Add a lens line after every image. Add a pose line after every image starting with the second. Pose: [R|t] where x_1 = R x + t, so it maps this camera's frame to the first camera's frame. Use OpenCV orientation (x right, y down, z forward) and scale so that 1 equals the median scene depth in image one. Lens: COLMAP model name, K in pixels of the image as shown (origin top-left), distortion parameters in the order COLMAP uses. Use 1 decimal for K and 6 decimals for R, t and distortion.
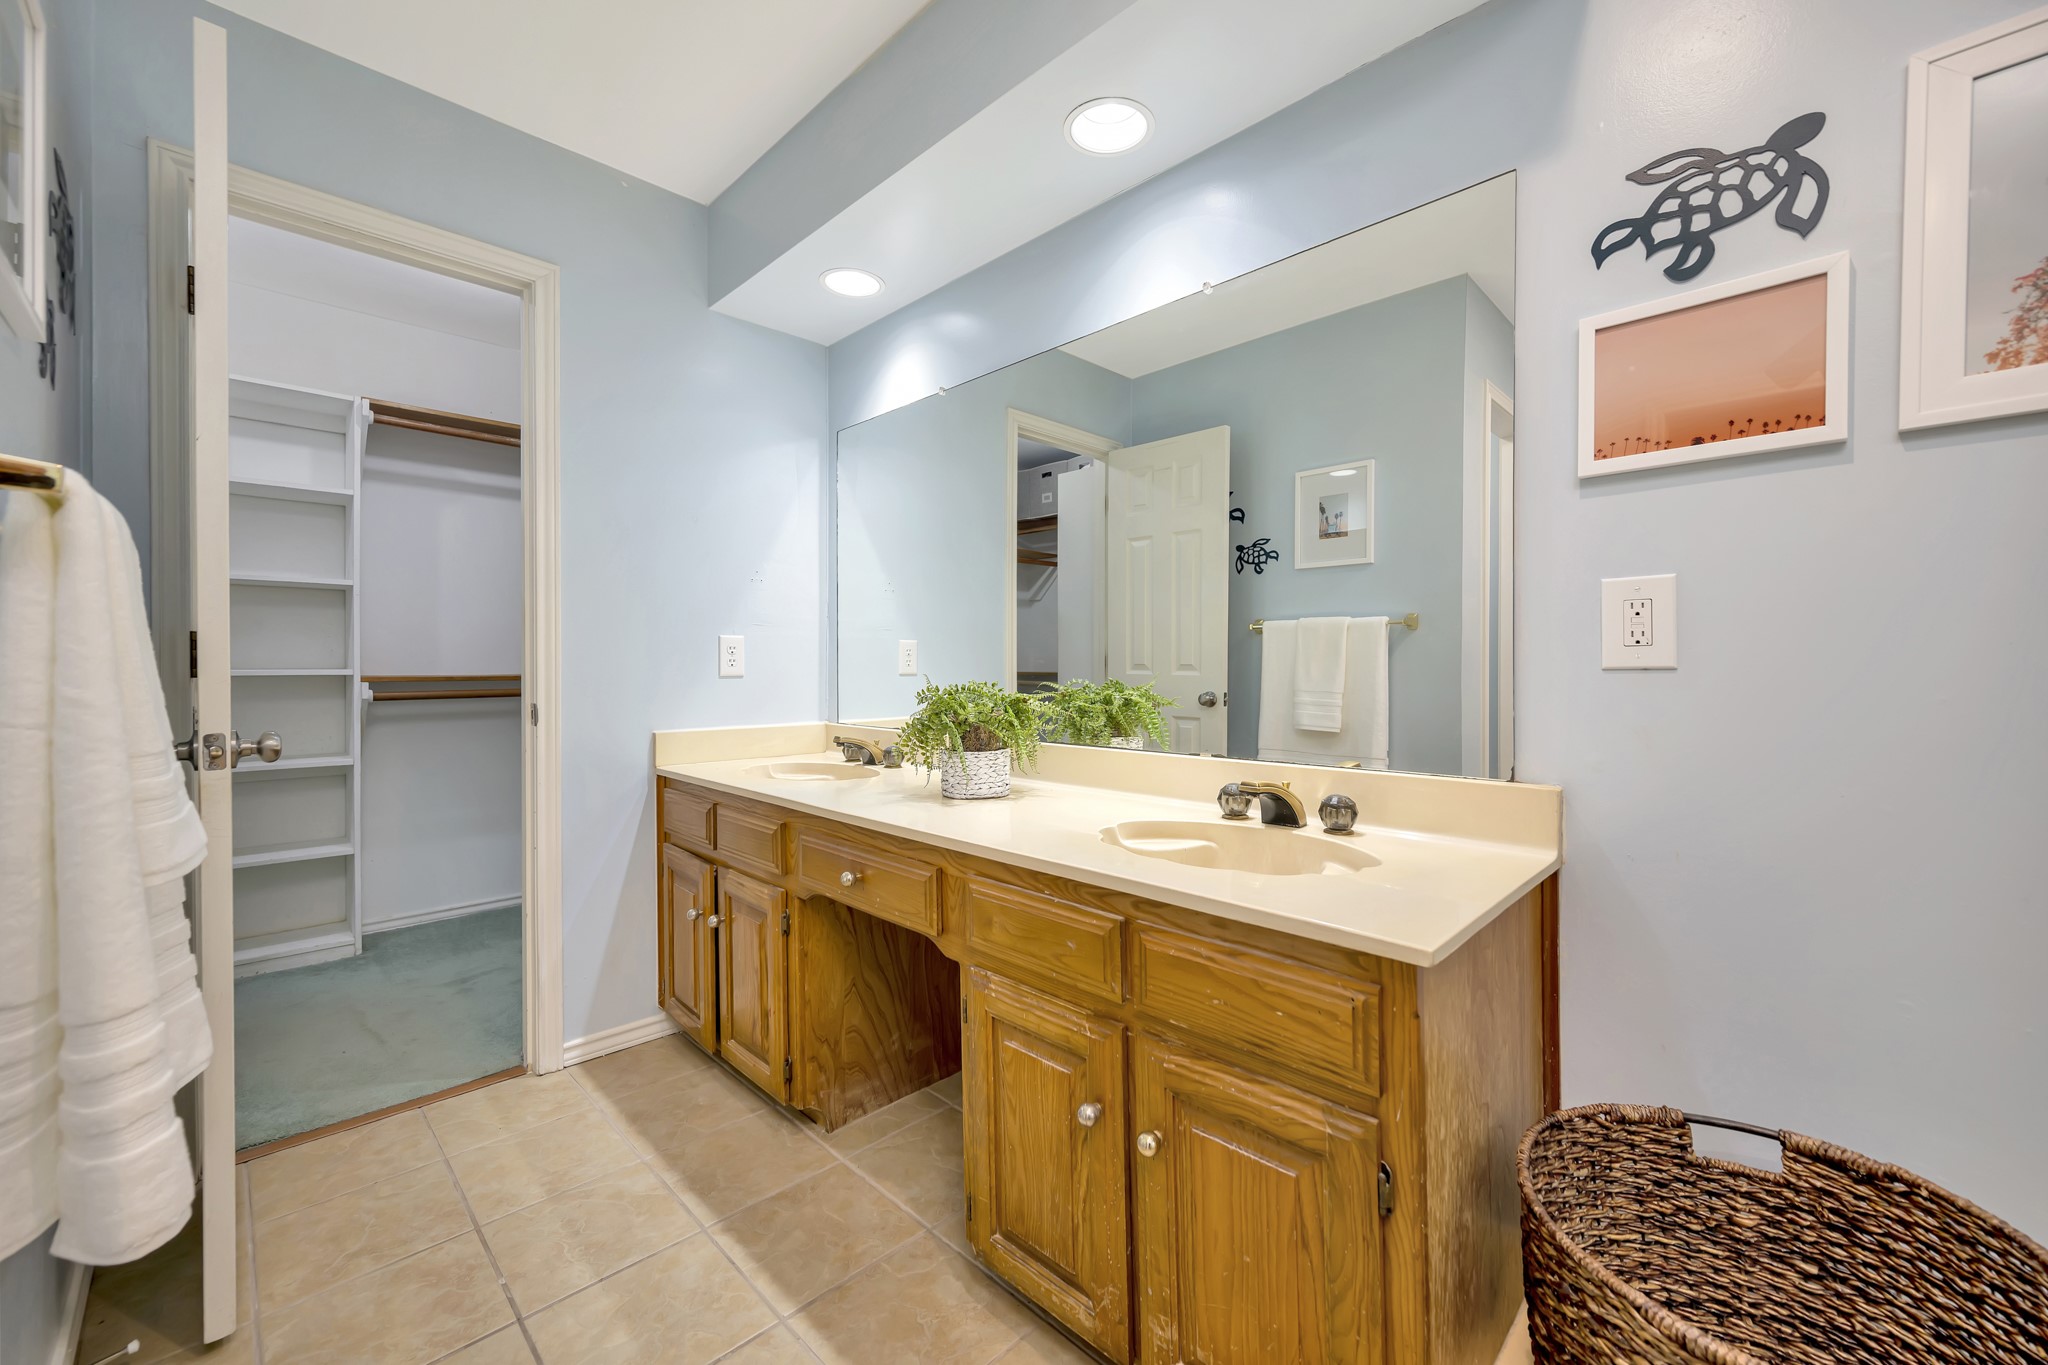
lens RADIAL K [[809.6, 0, 1032.9], [0, 809.6, 670.0], [0, 0, 1]] dist [-0.003546, 0.000518]
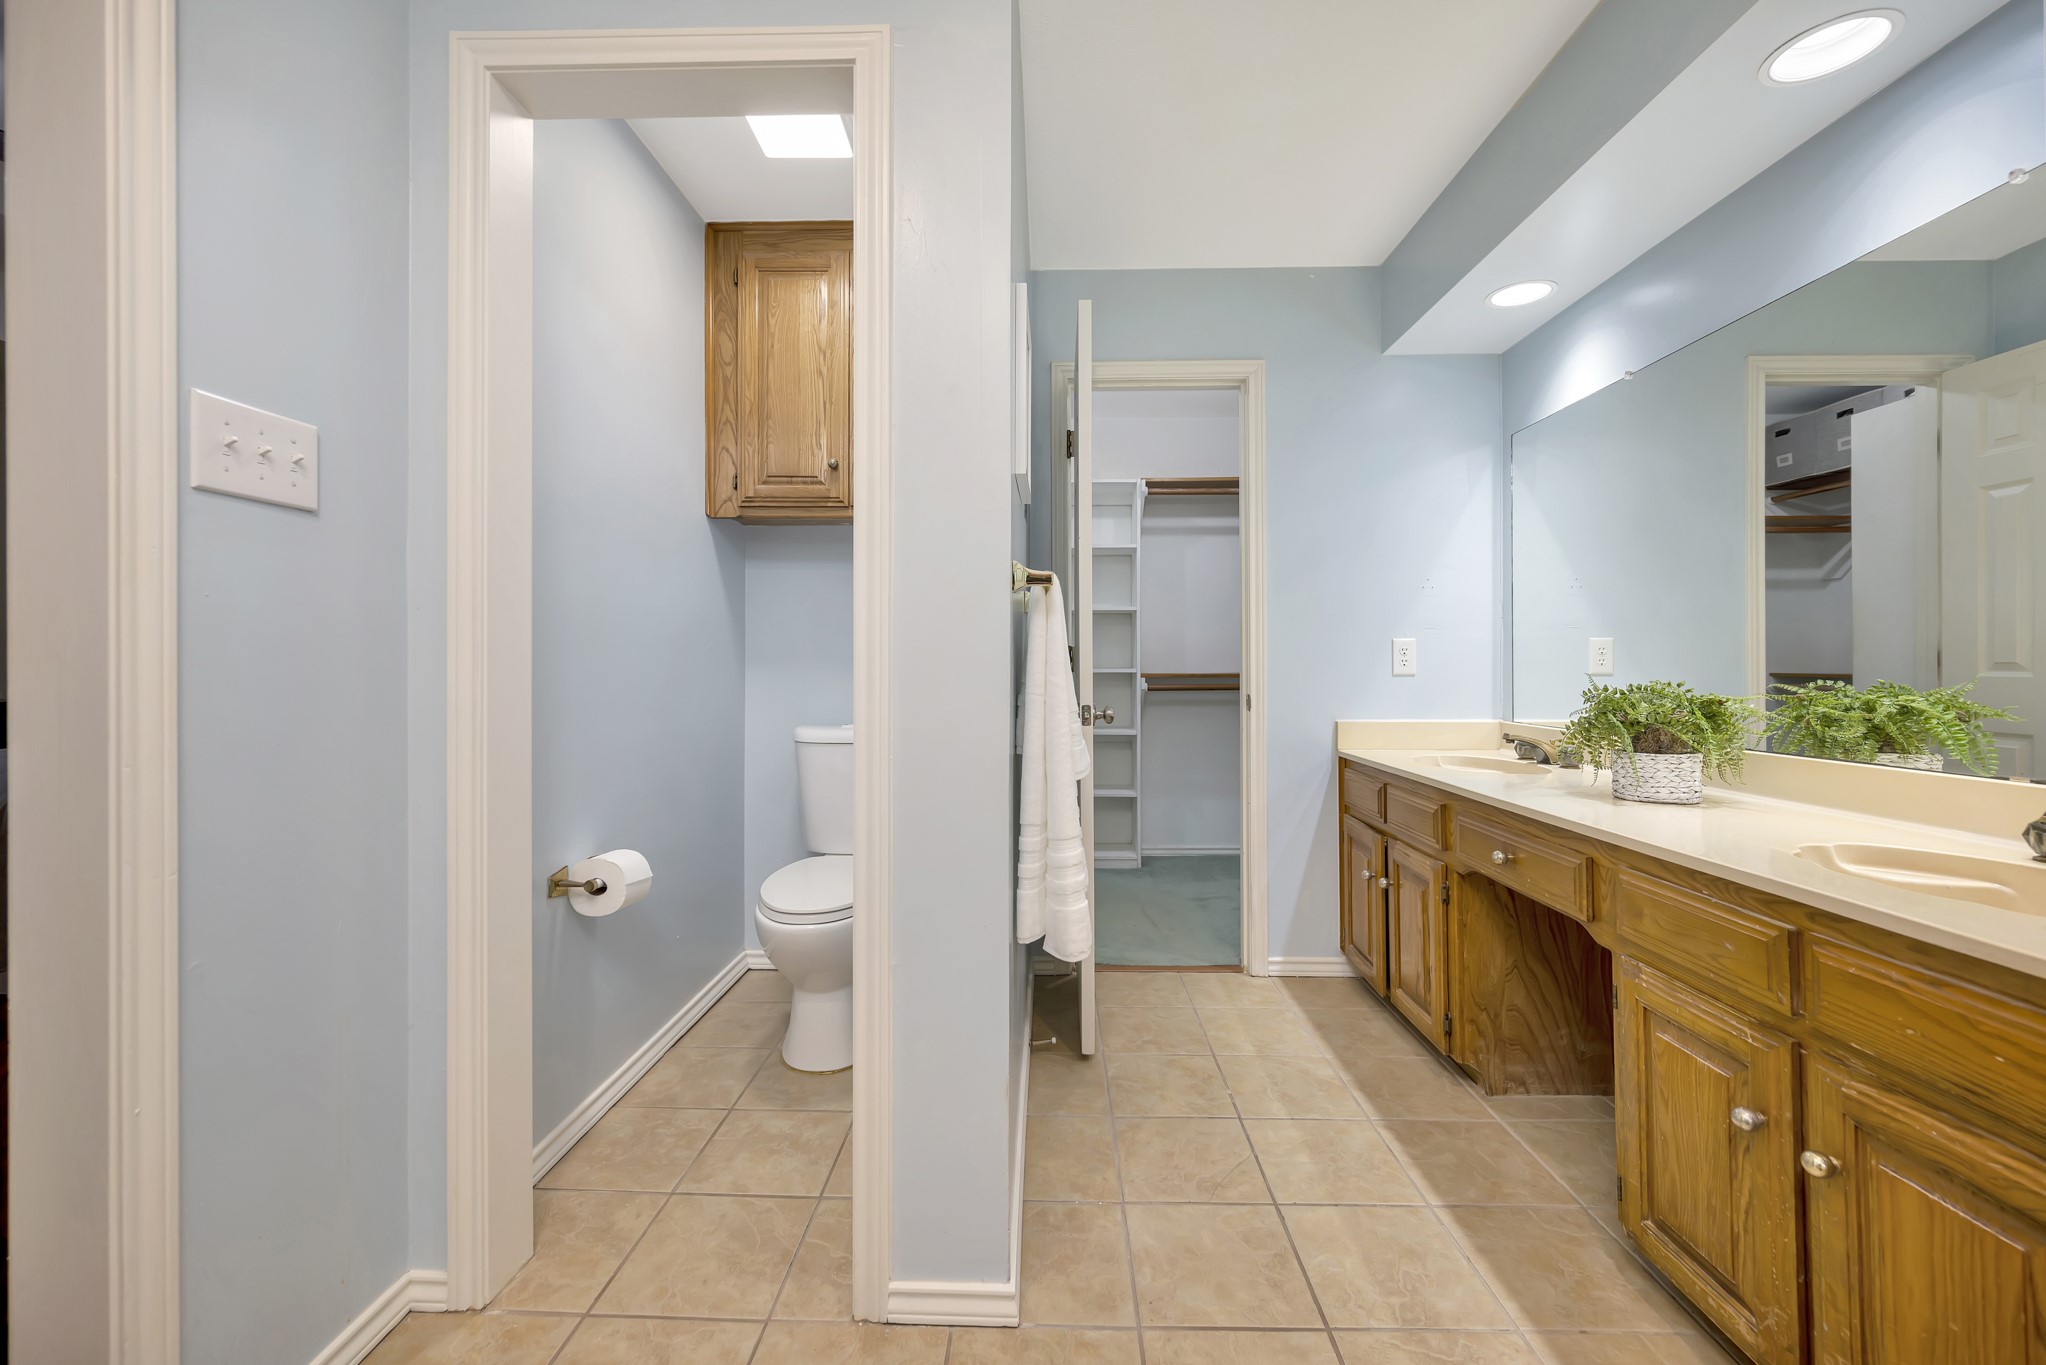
lens RADIAL K [[808.8, 0, 1027.4], [0, 808.8, 664.3], [0, 0, 1]] dist [-0.003546, 0.000518]
pose [[0.683493, -0.003475, -0.729949, 0.109221], [-0.001802, 0.999978, -0.006447, 0.001705], [0.729955, 0.005722, 0.683471, -0.181321]]
